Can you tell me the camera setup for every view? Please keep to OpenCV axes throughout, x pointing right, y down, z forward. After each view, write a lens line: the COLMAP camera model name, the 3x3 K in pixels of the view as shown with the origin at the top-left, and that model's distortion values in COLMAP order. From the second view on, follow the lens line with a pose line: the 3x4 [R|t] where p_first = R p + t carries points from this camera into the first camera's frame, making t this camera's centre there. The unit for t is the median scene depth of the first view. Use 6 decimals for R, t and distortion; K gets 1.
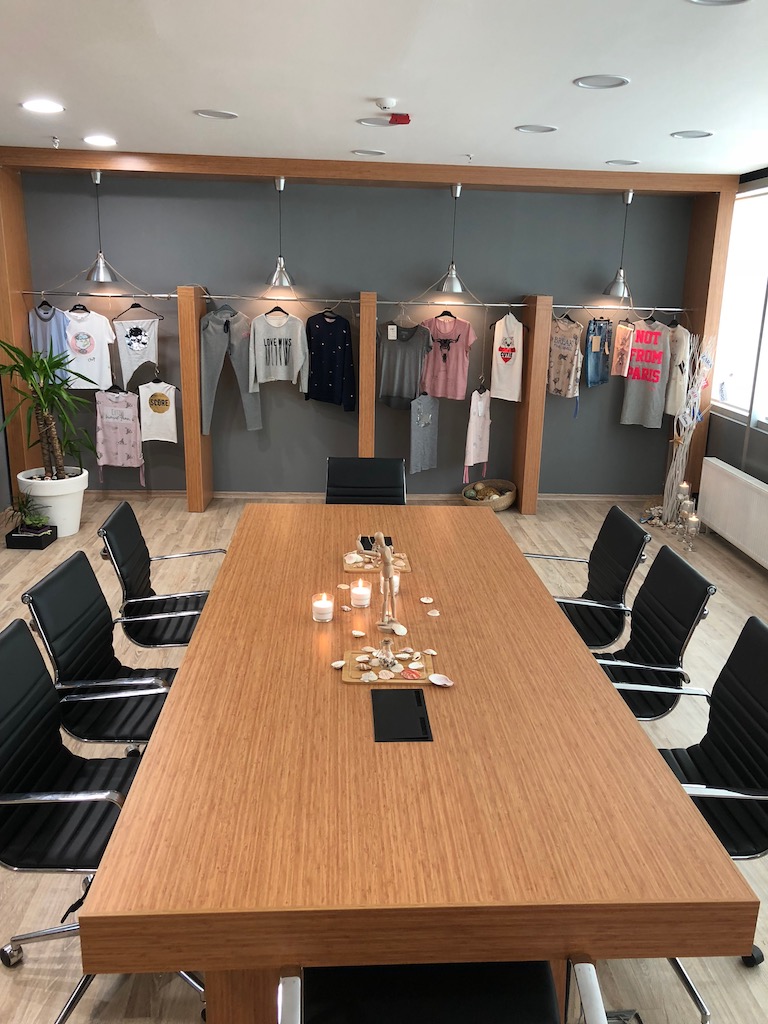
lens RADIAL K [[838.5, 0, 389.7], [0, 838.5, 508.6], [0, 0, 1]] dist [0.045020, -0.050352]
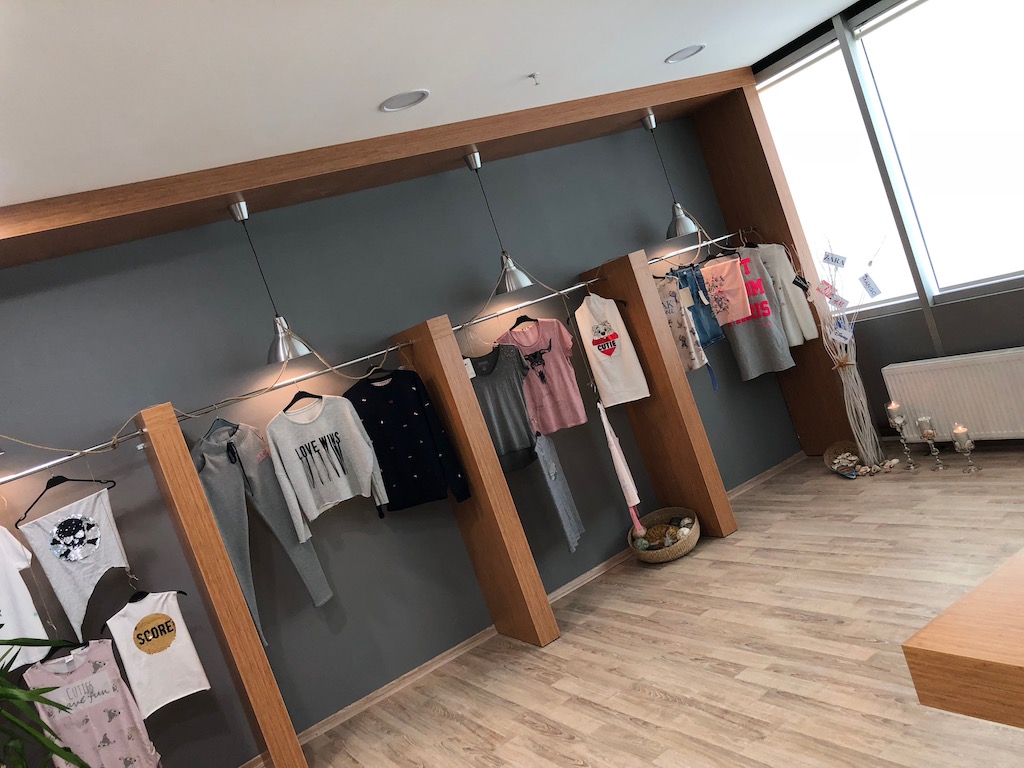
lens RADIAL K [[838.5, 0, 500.8], [0, 838.5, 378.2], [0, 0, 1]] dist [0.045020, -0.050352]
pose [[0.832523, -0.344265, 0.434036, -0.267394], [0.450598, 0.876583, -0.169008, -0.077654], [-0.322285, 0.336279, 0.884900, 0.399495]]
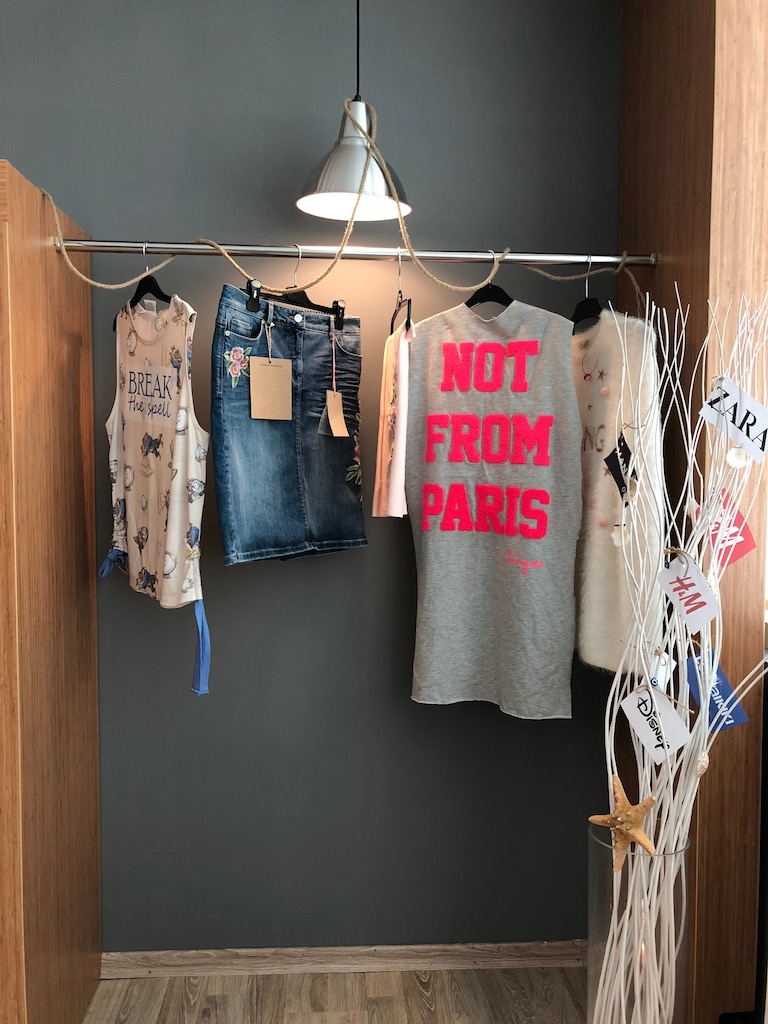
lens RADIAL K [[838.5, 0, 389.7], [0, 838.5, 508.6], [0, 0, 1]] dist [0.045020, -0.050352]
pose [[0.999784, -0.020591, 0.002979, 0.280419], [0.020771, 0.979653, -0.199621, -0.112140], [0.001192, 0.199640, 0.979869, 0.772006]]
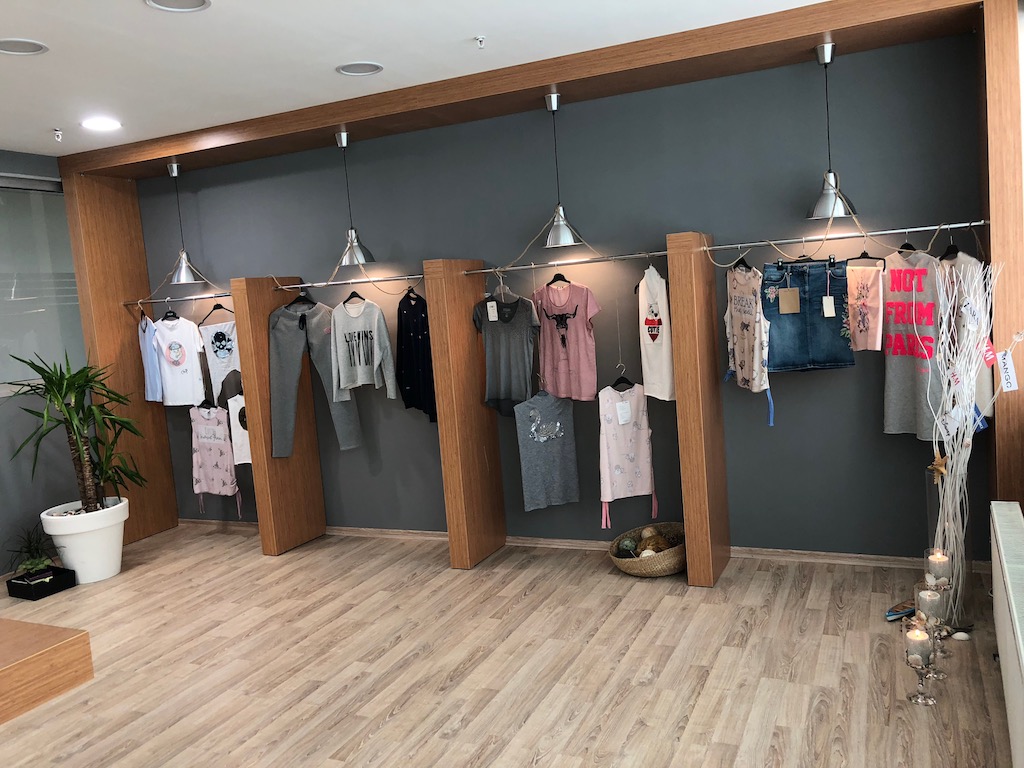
lens RADIAL K [[830.5, 0, 515.0], [0, 830.5, 379.9], [0, 0, 1]] dist [0.063869, -0.109331]
pose [[0.875676, -0.047465, -0.480561, 0.354839], [-0.025752, 0.989151, -0.144625, -0.050856], [0.482212, 0.139020, 0.864954, 0.408657]]
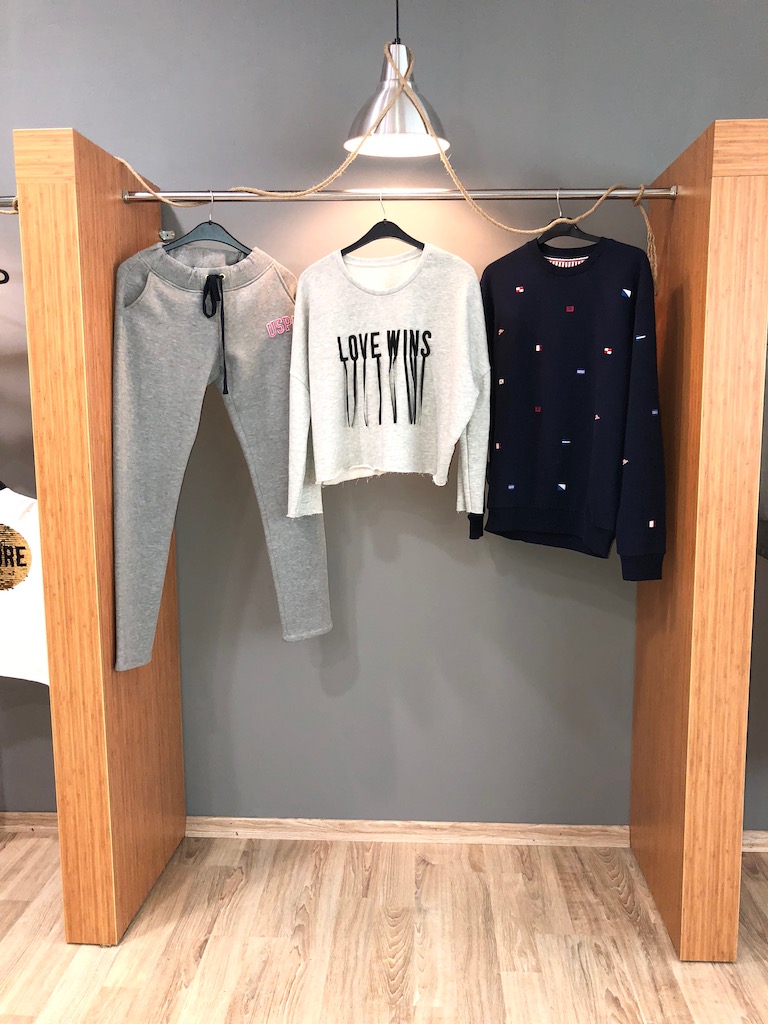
lens RADIAL K [[838.5, 0, 389.7], [0, 838.5, 508.6], [0, 0, 1]] dist [0.045020, -0.050352]
pose [[0.993504, -0.013952, -0.112942, -0.098179], [-0.001321, 0.990975, -0.134039, -0.101878], [0.113793, 0.133318, 0.984519, 0.713248]]
